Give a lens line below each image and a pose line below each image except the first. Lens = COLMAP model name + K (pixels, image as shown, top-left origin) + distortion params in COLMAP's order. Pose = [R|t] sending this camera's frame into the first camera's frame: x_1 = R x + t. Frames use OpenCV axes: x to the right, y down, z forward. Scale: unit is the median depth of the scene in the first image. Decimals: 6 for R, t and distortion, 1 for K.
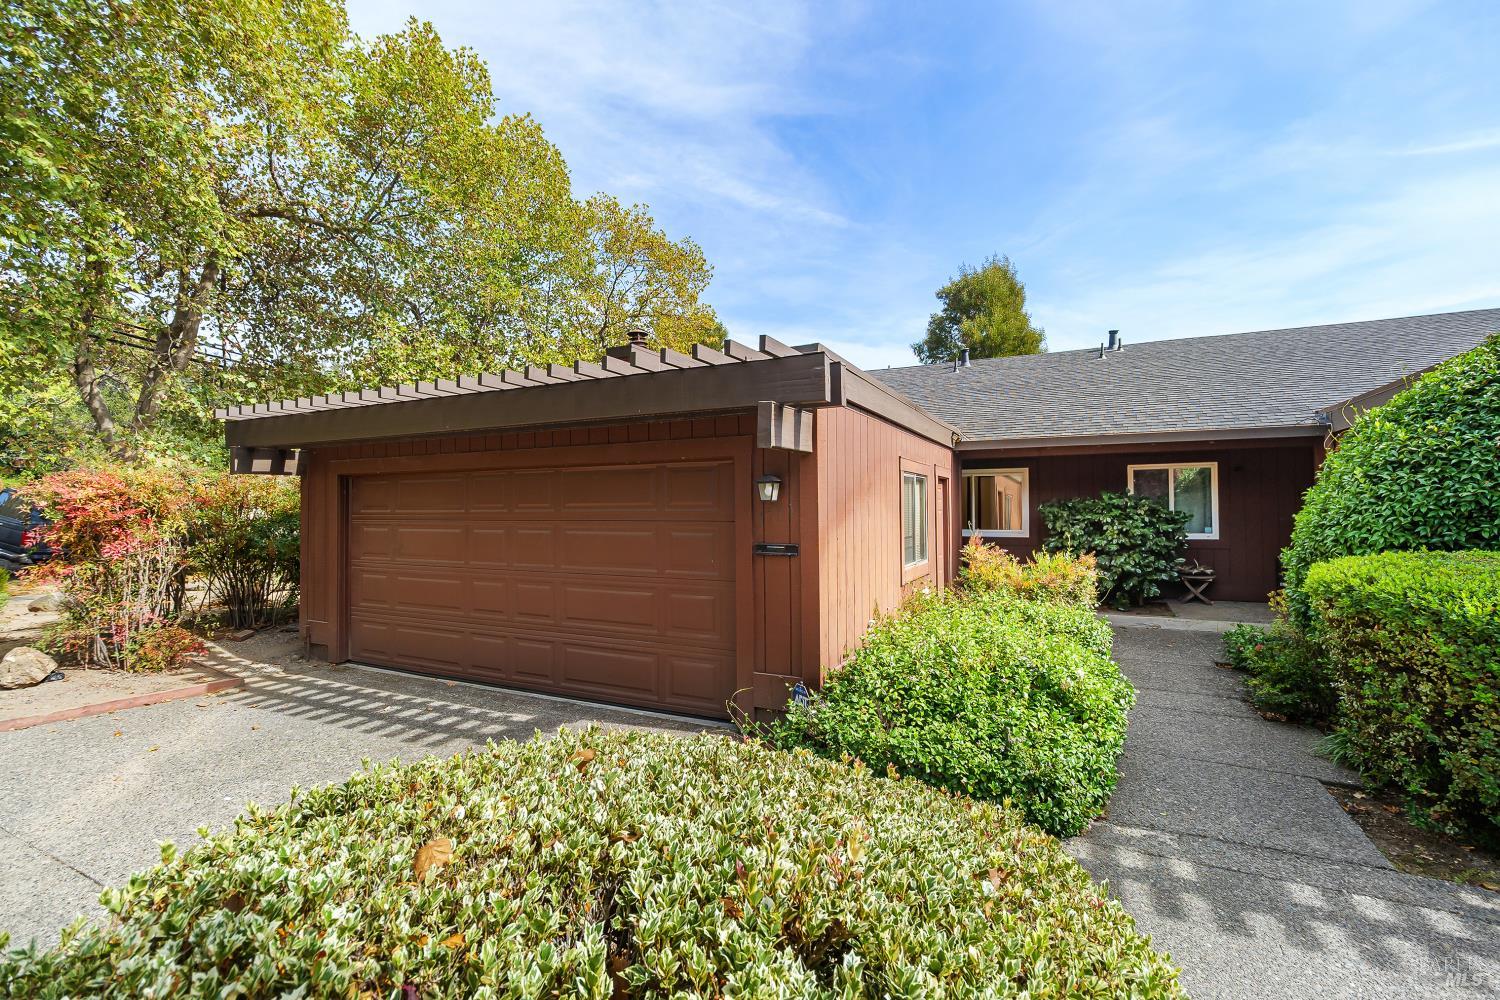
lens RADIAL K [[653.0, 0, 750.0], [0, 653.0, 500.0], [0, 0, 1]] dist [-0.002963, -0.000159]
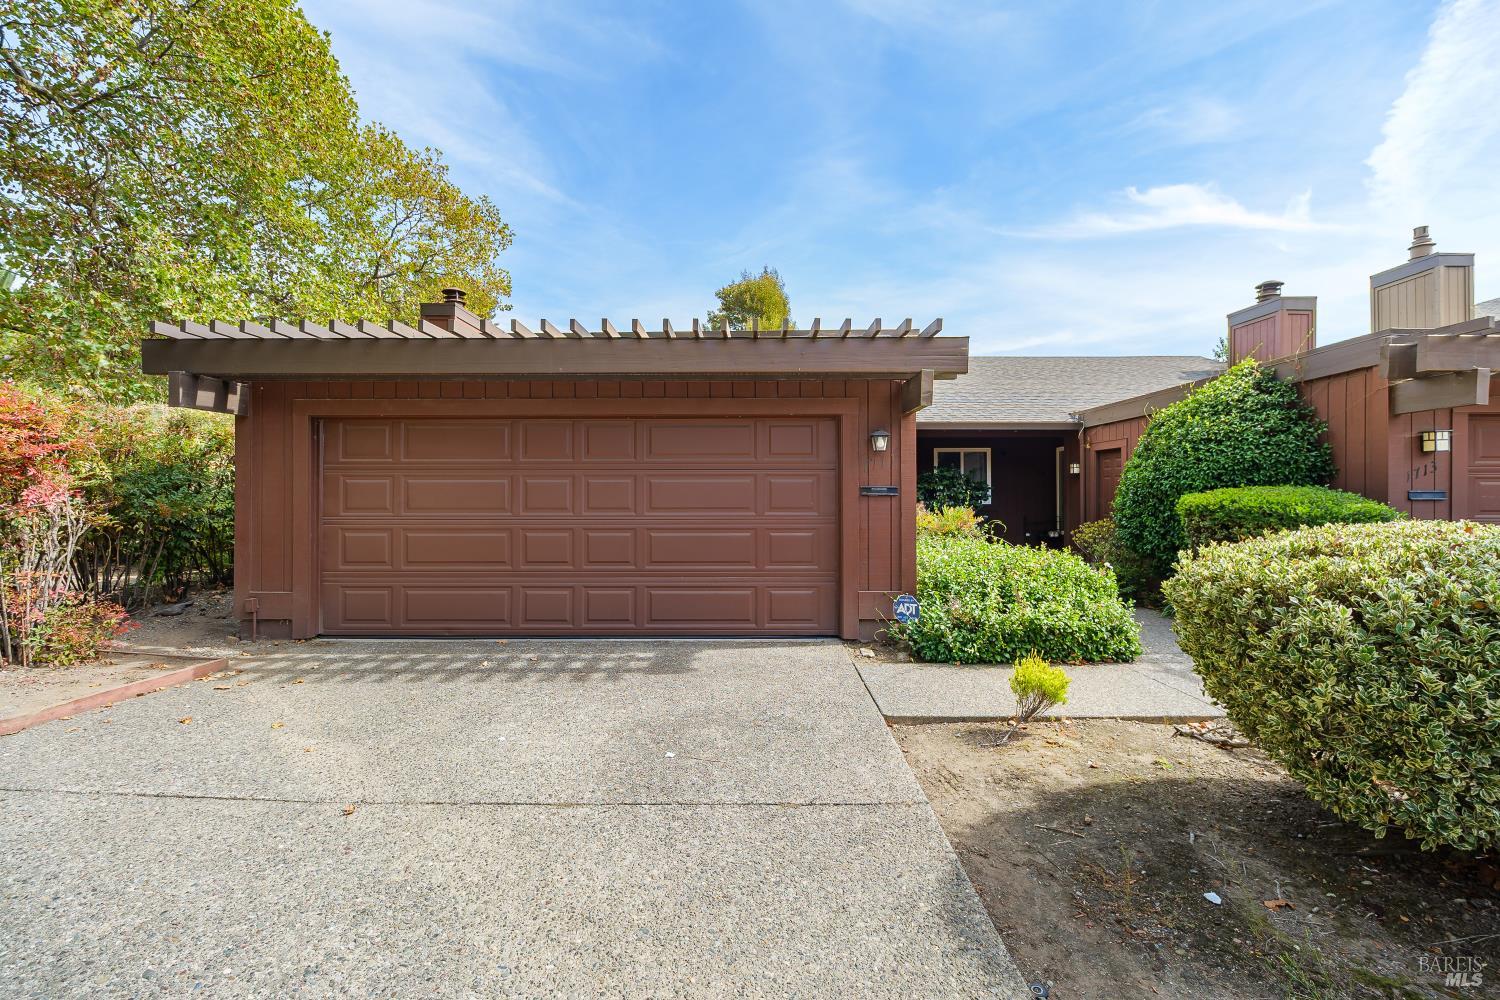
lens RADIAL K [[636.6, 0, 750.0], [0, 636.6, 500.0], [0, 0, 1]] dist [-0.004871, -0.000348]
pose [[0.899837, 0.001447, 0.436225, -0.495746], [-0.009794, 0.999809, 0.016888, 0.051974], [-0.436117, -0.019469, 0.899679, 0.010675]]
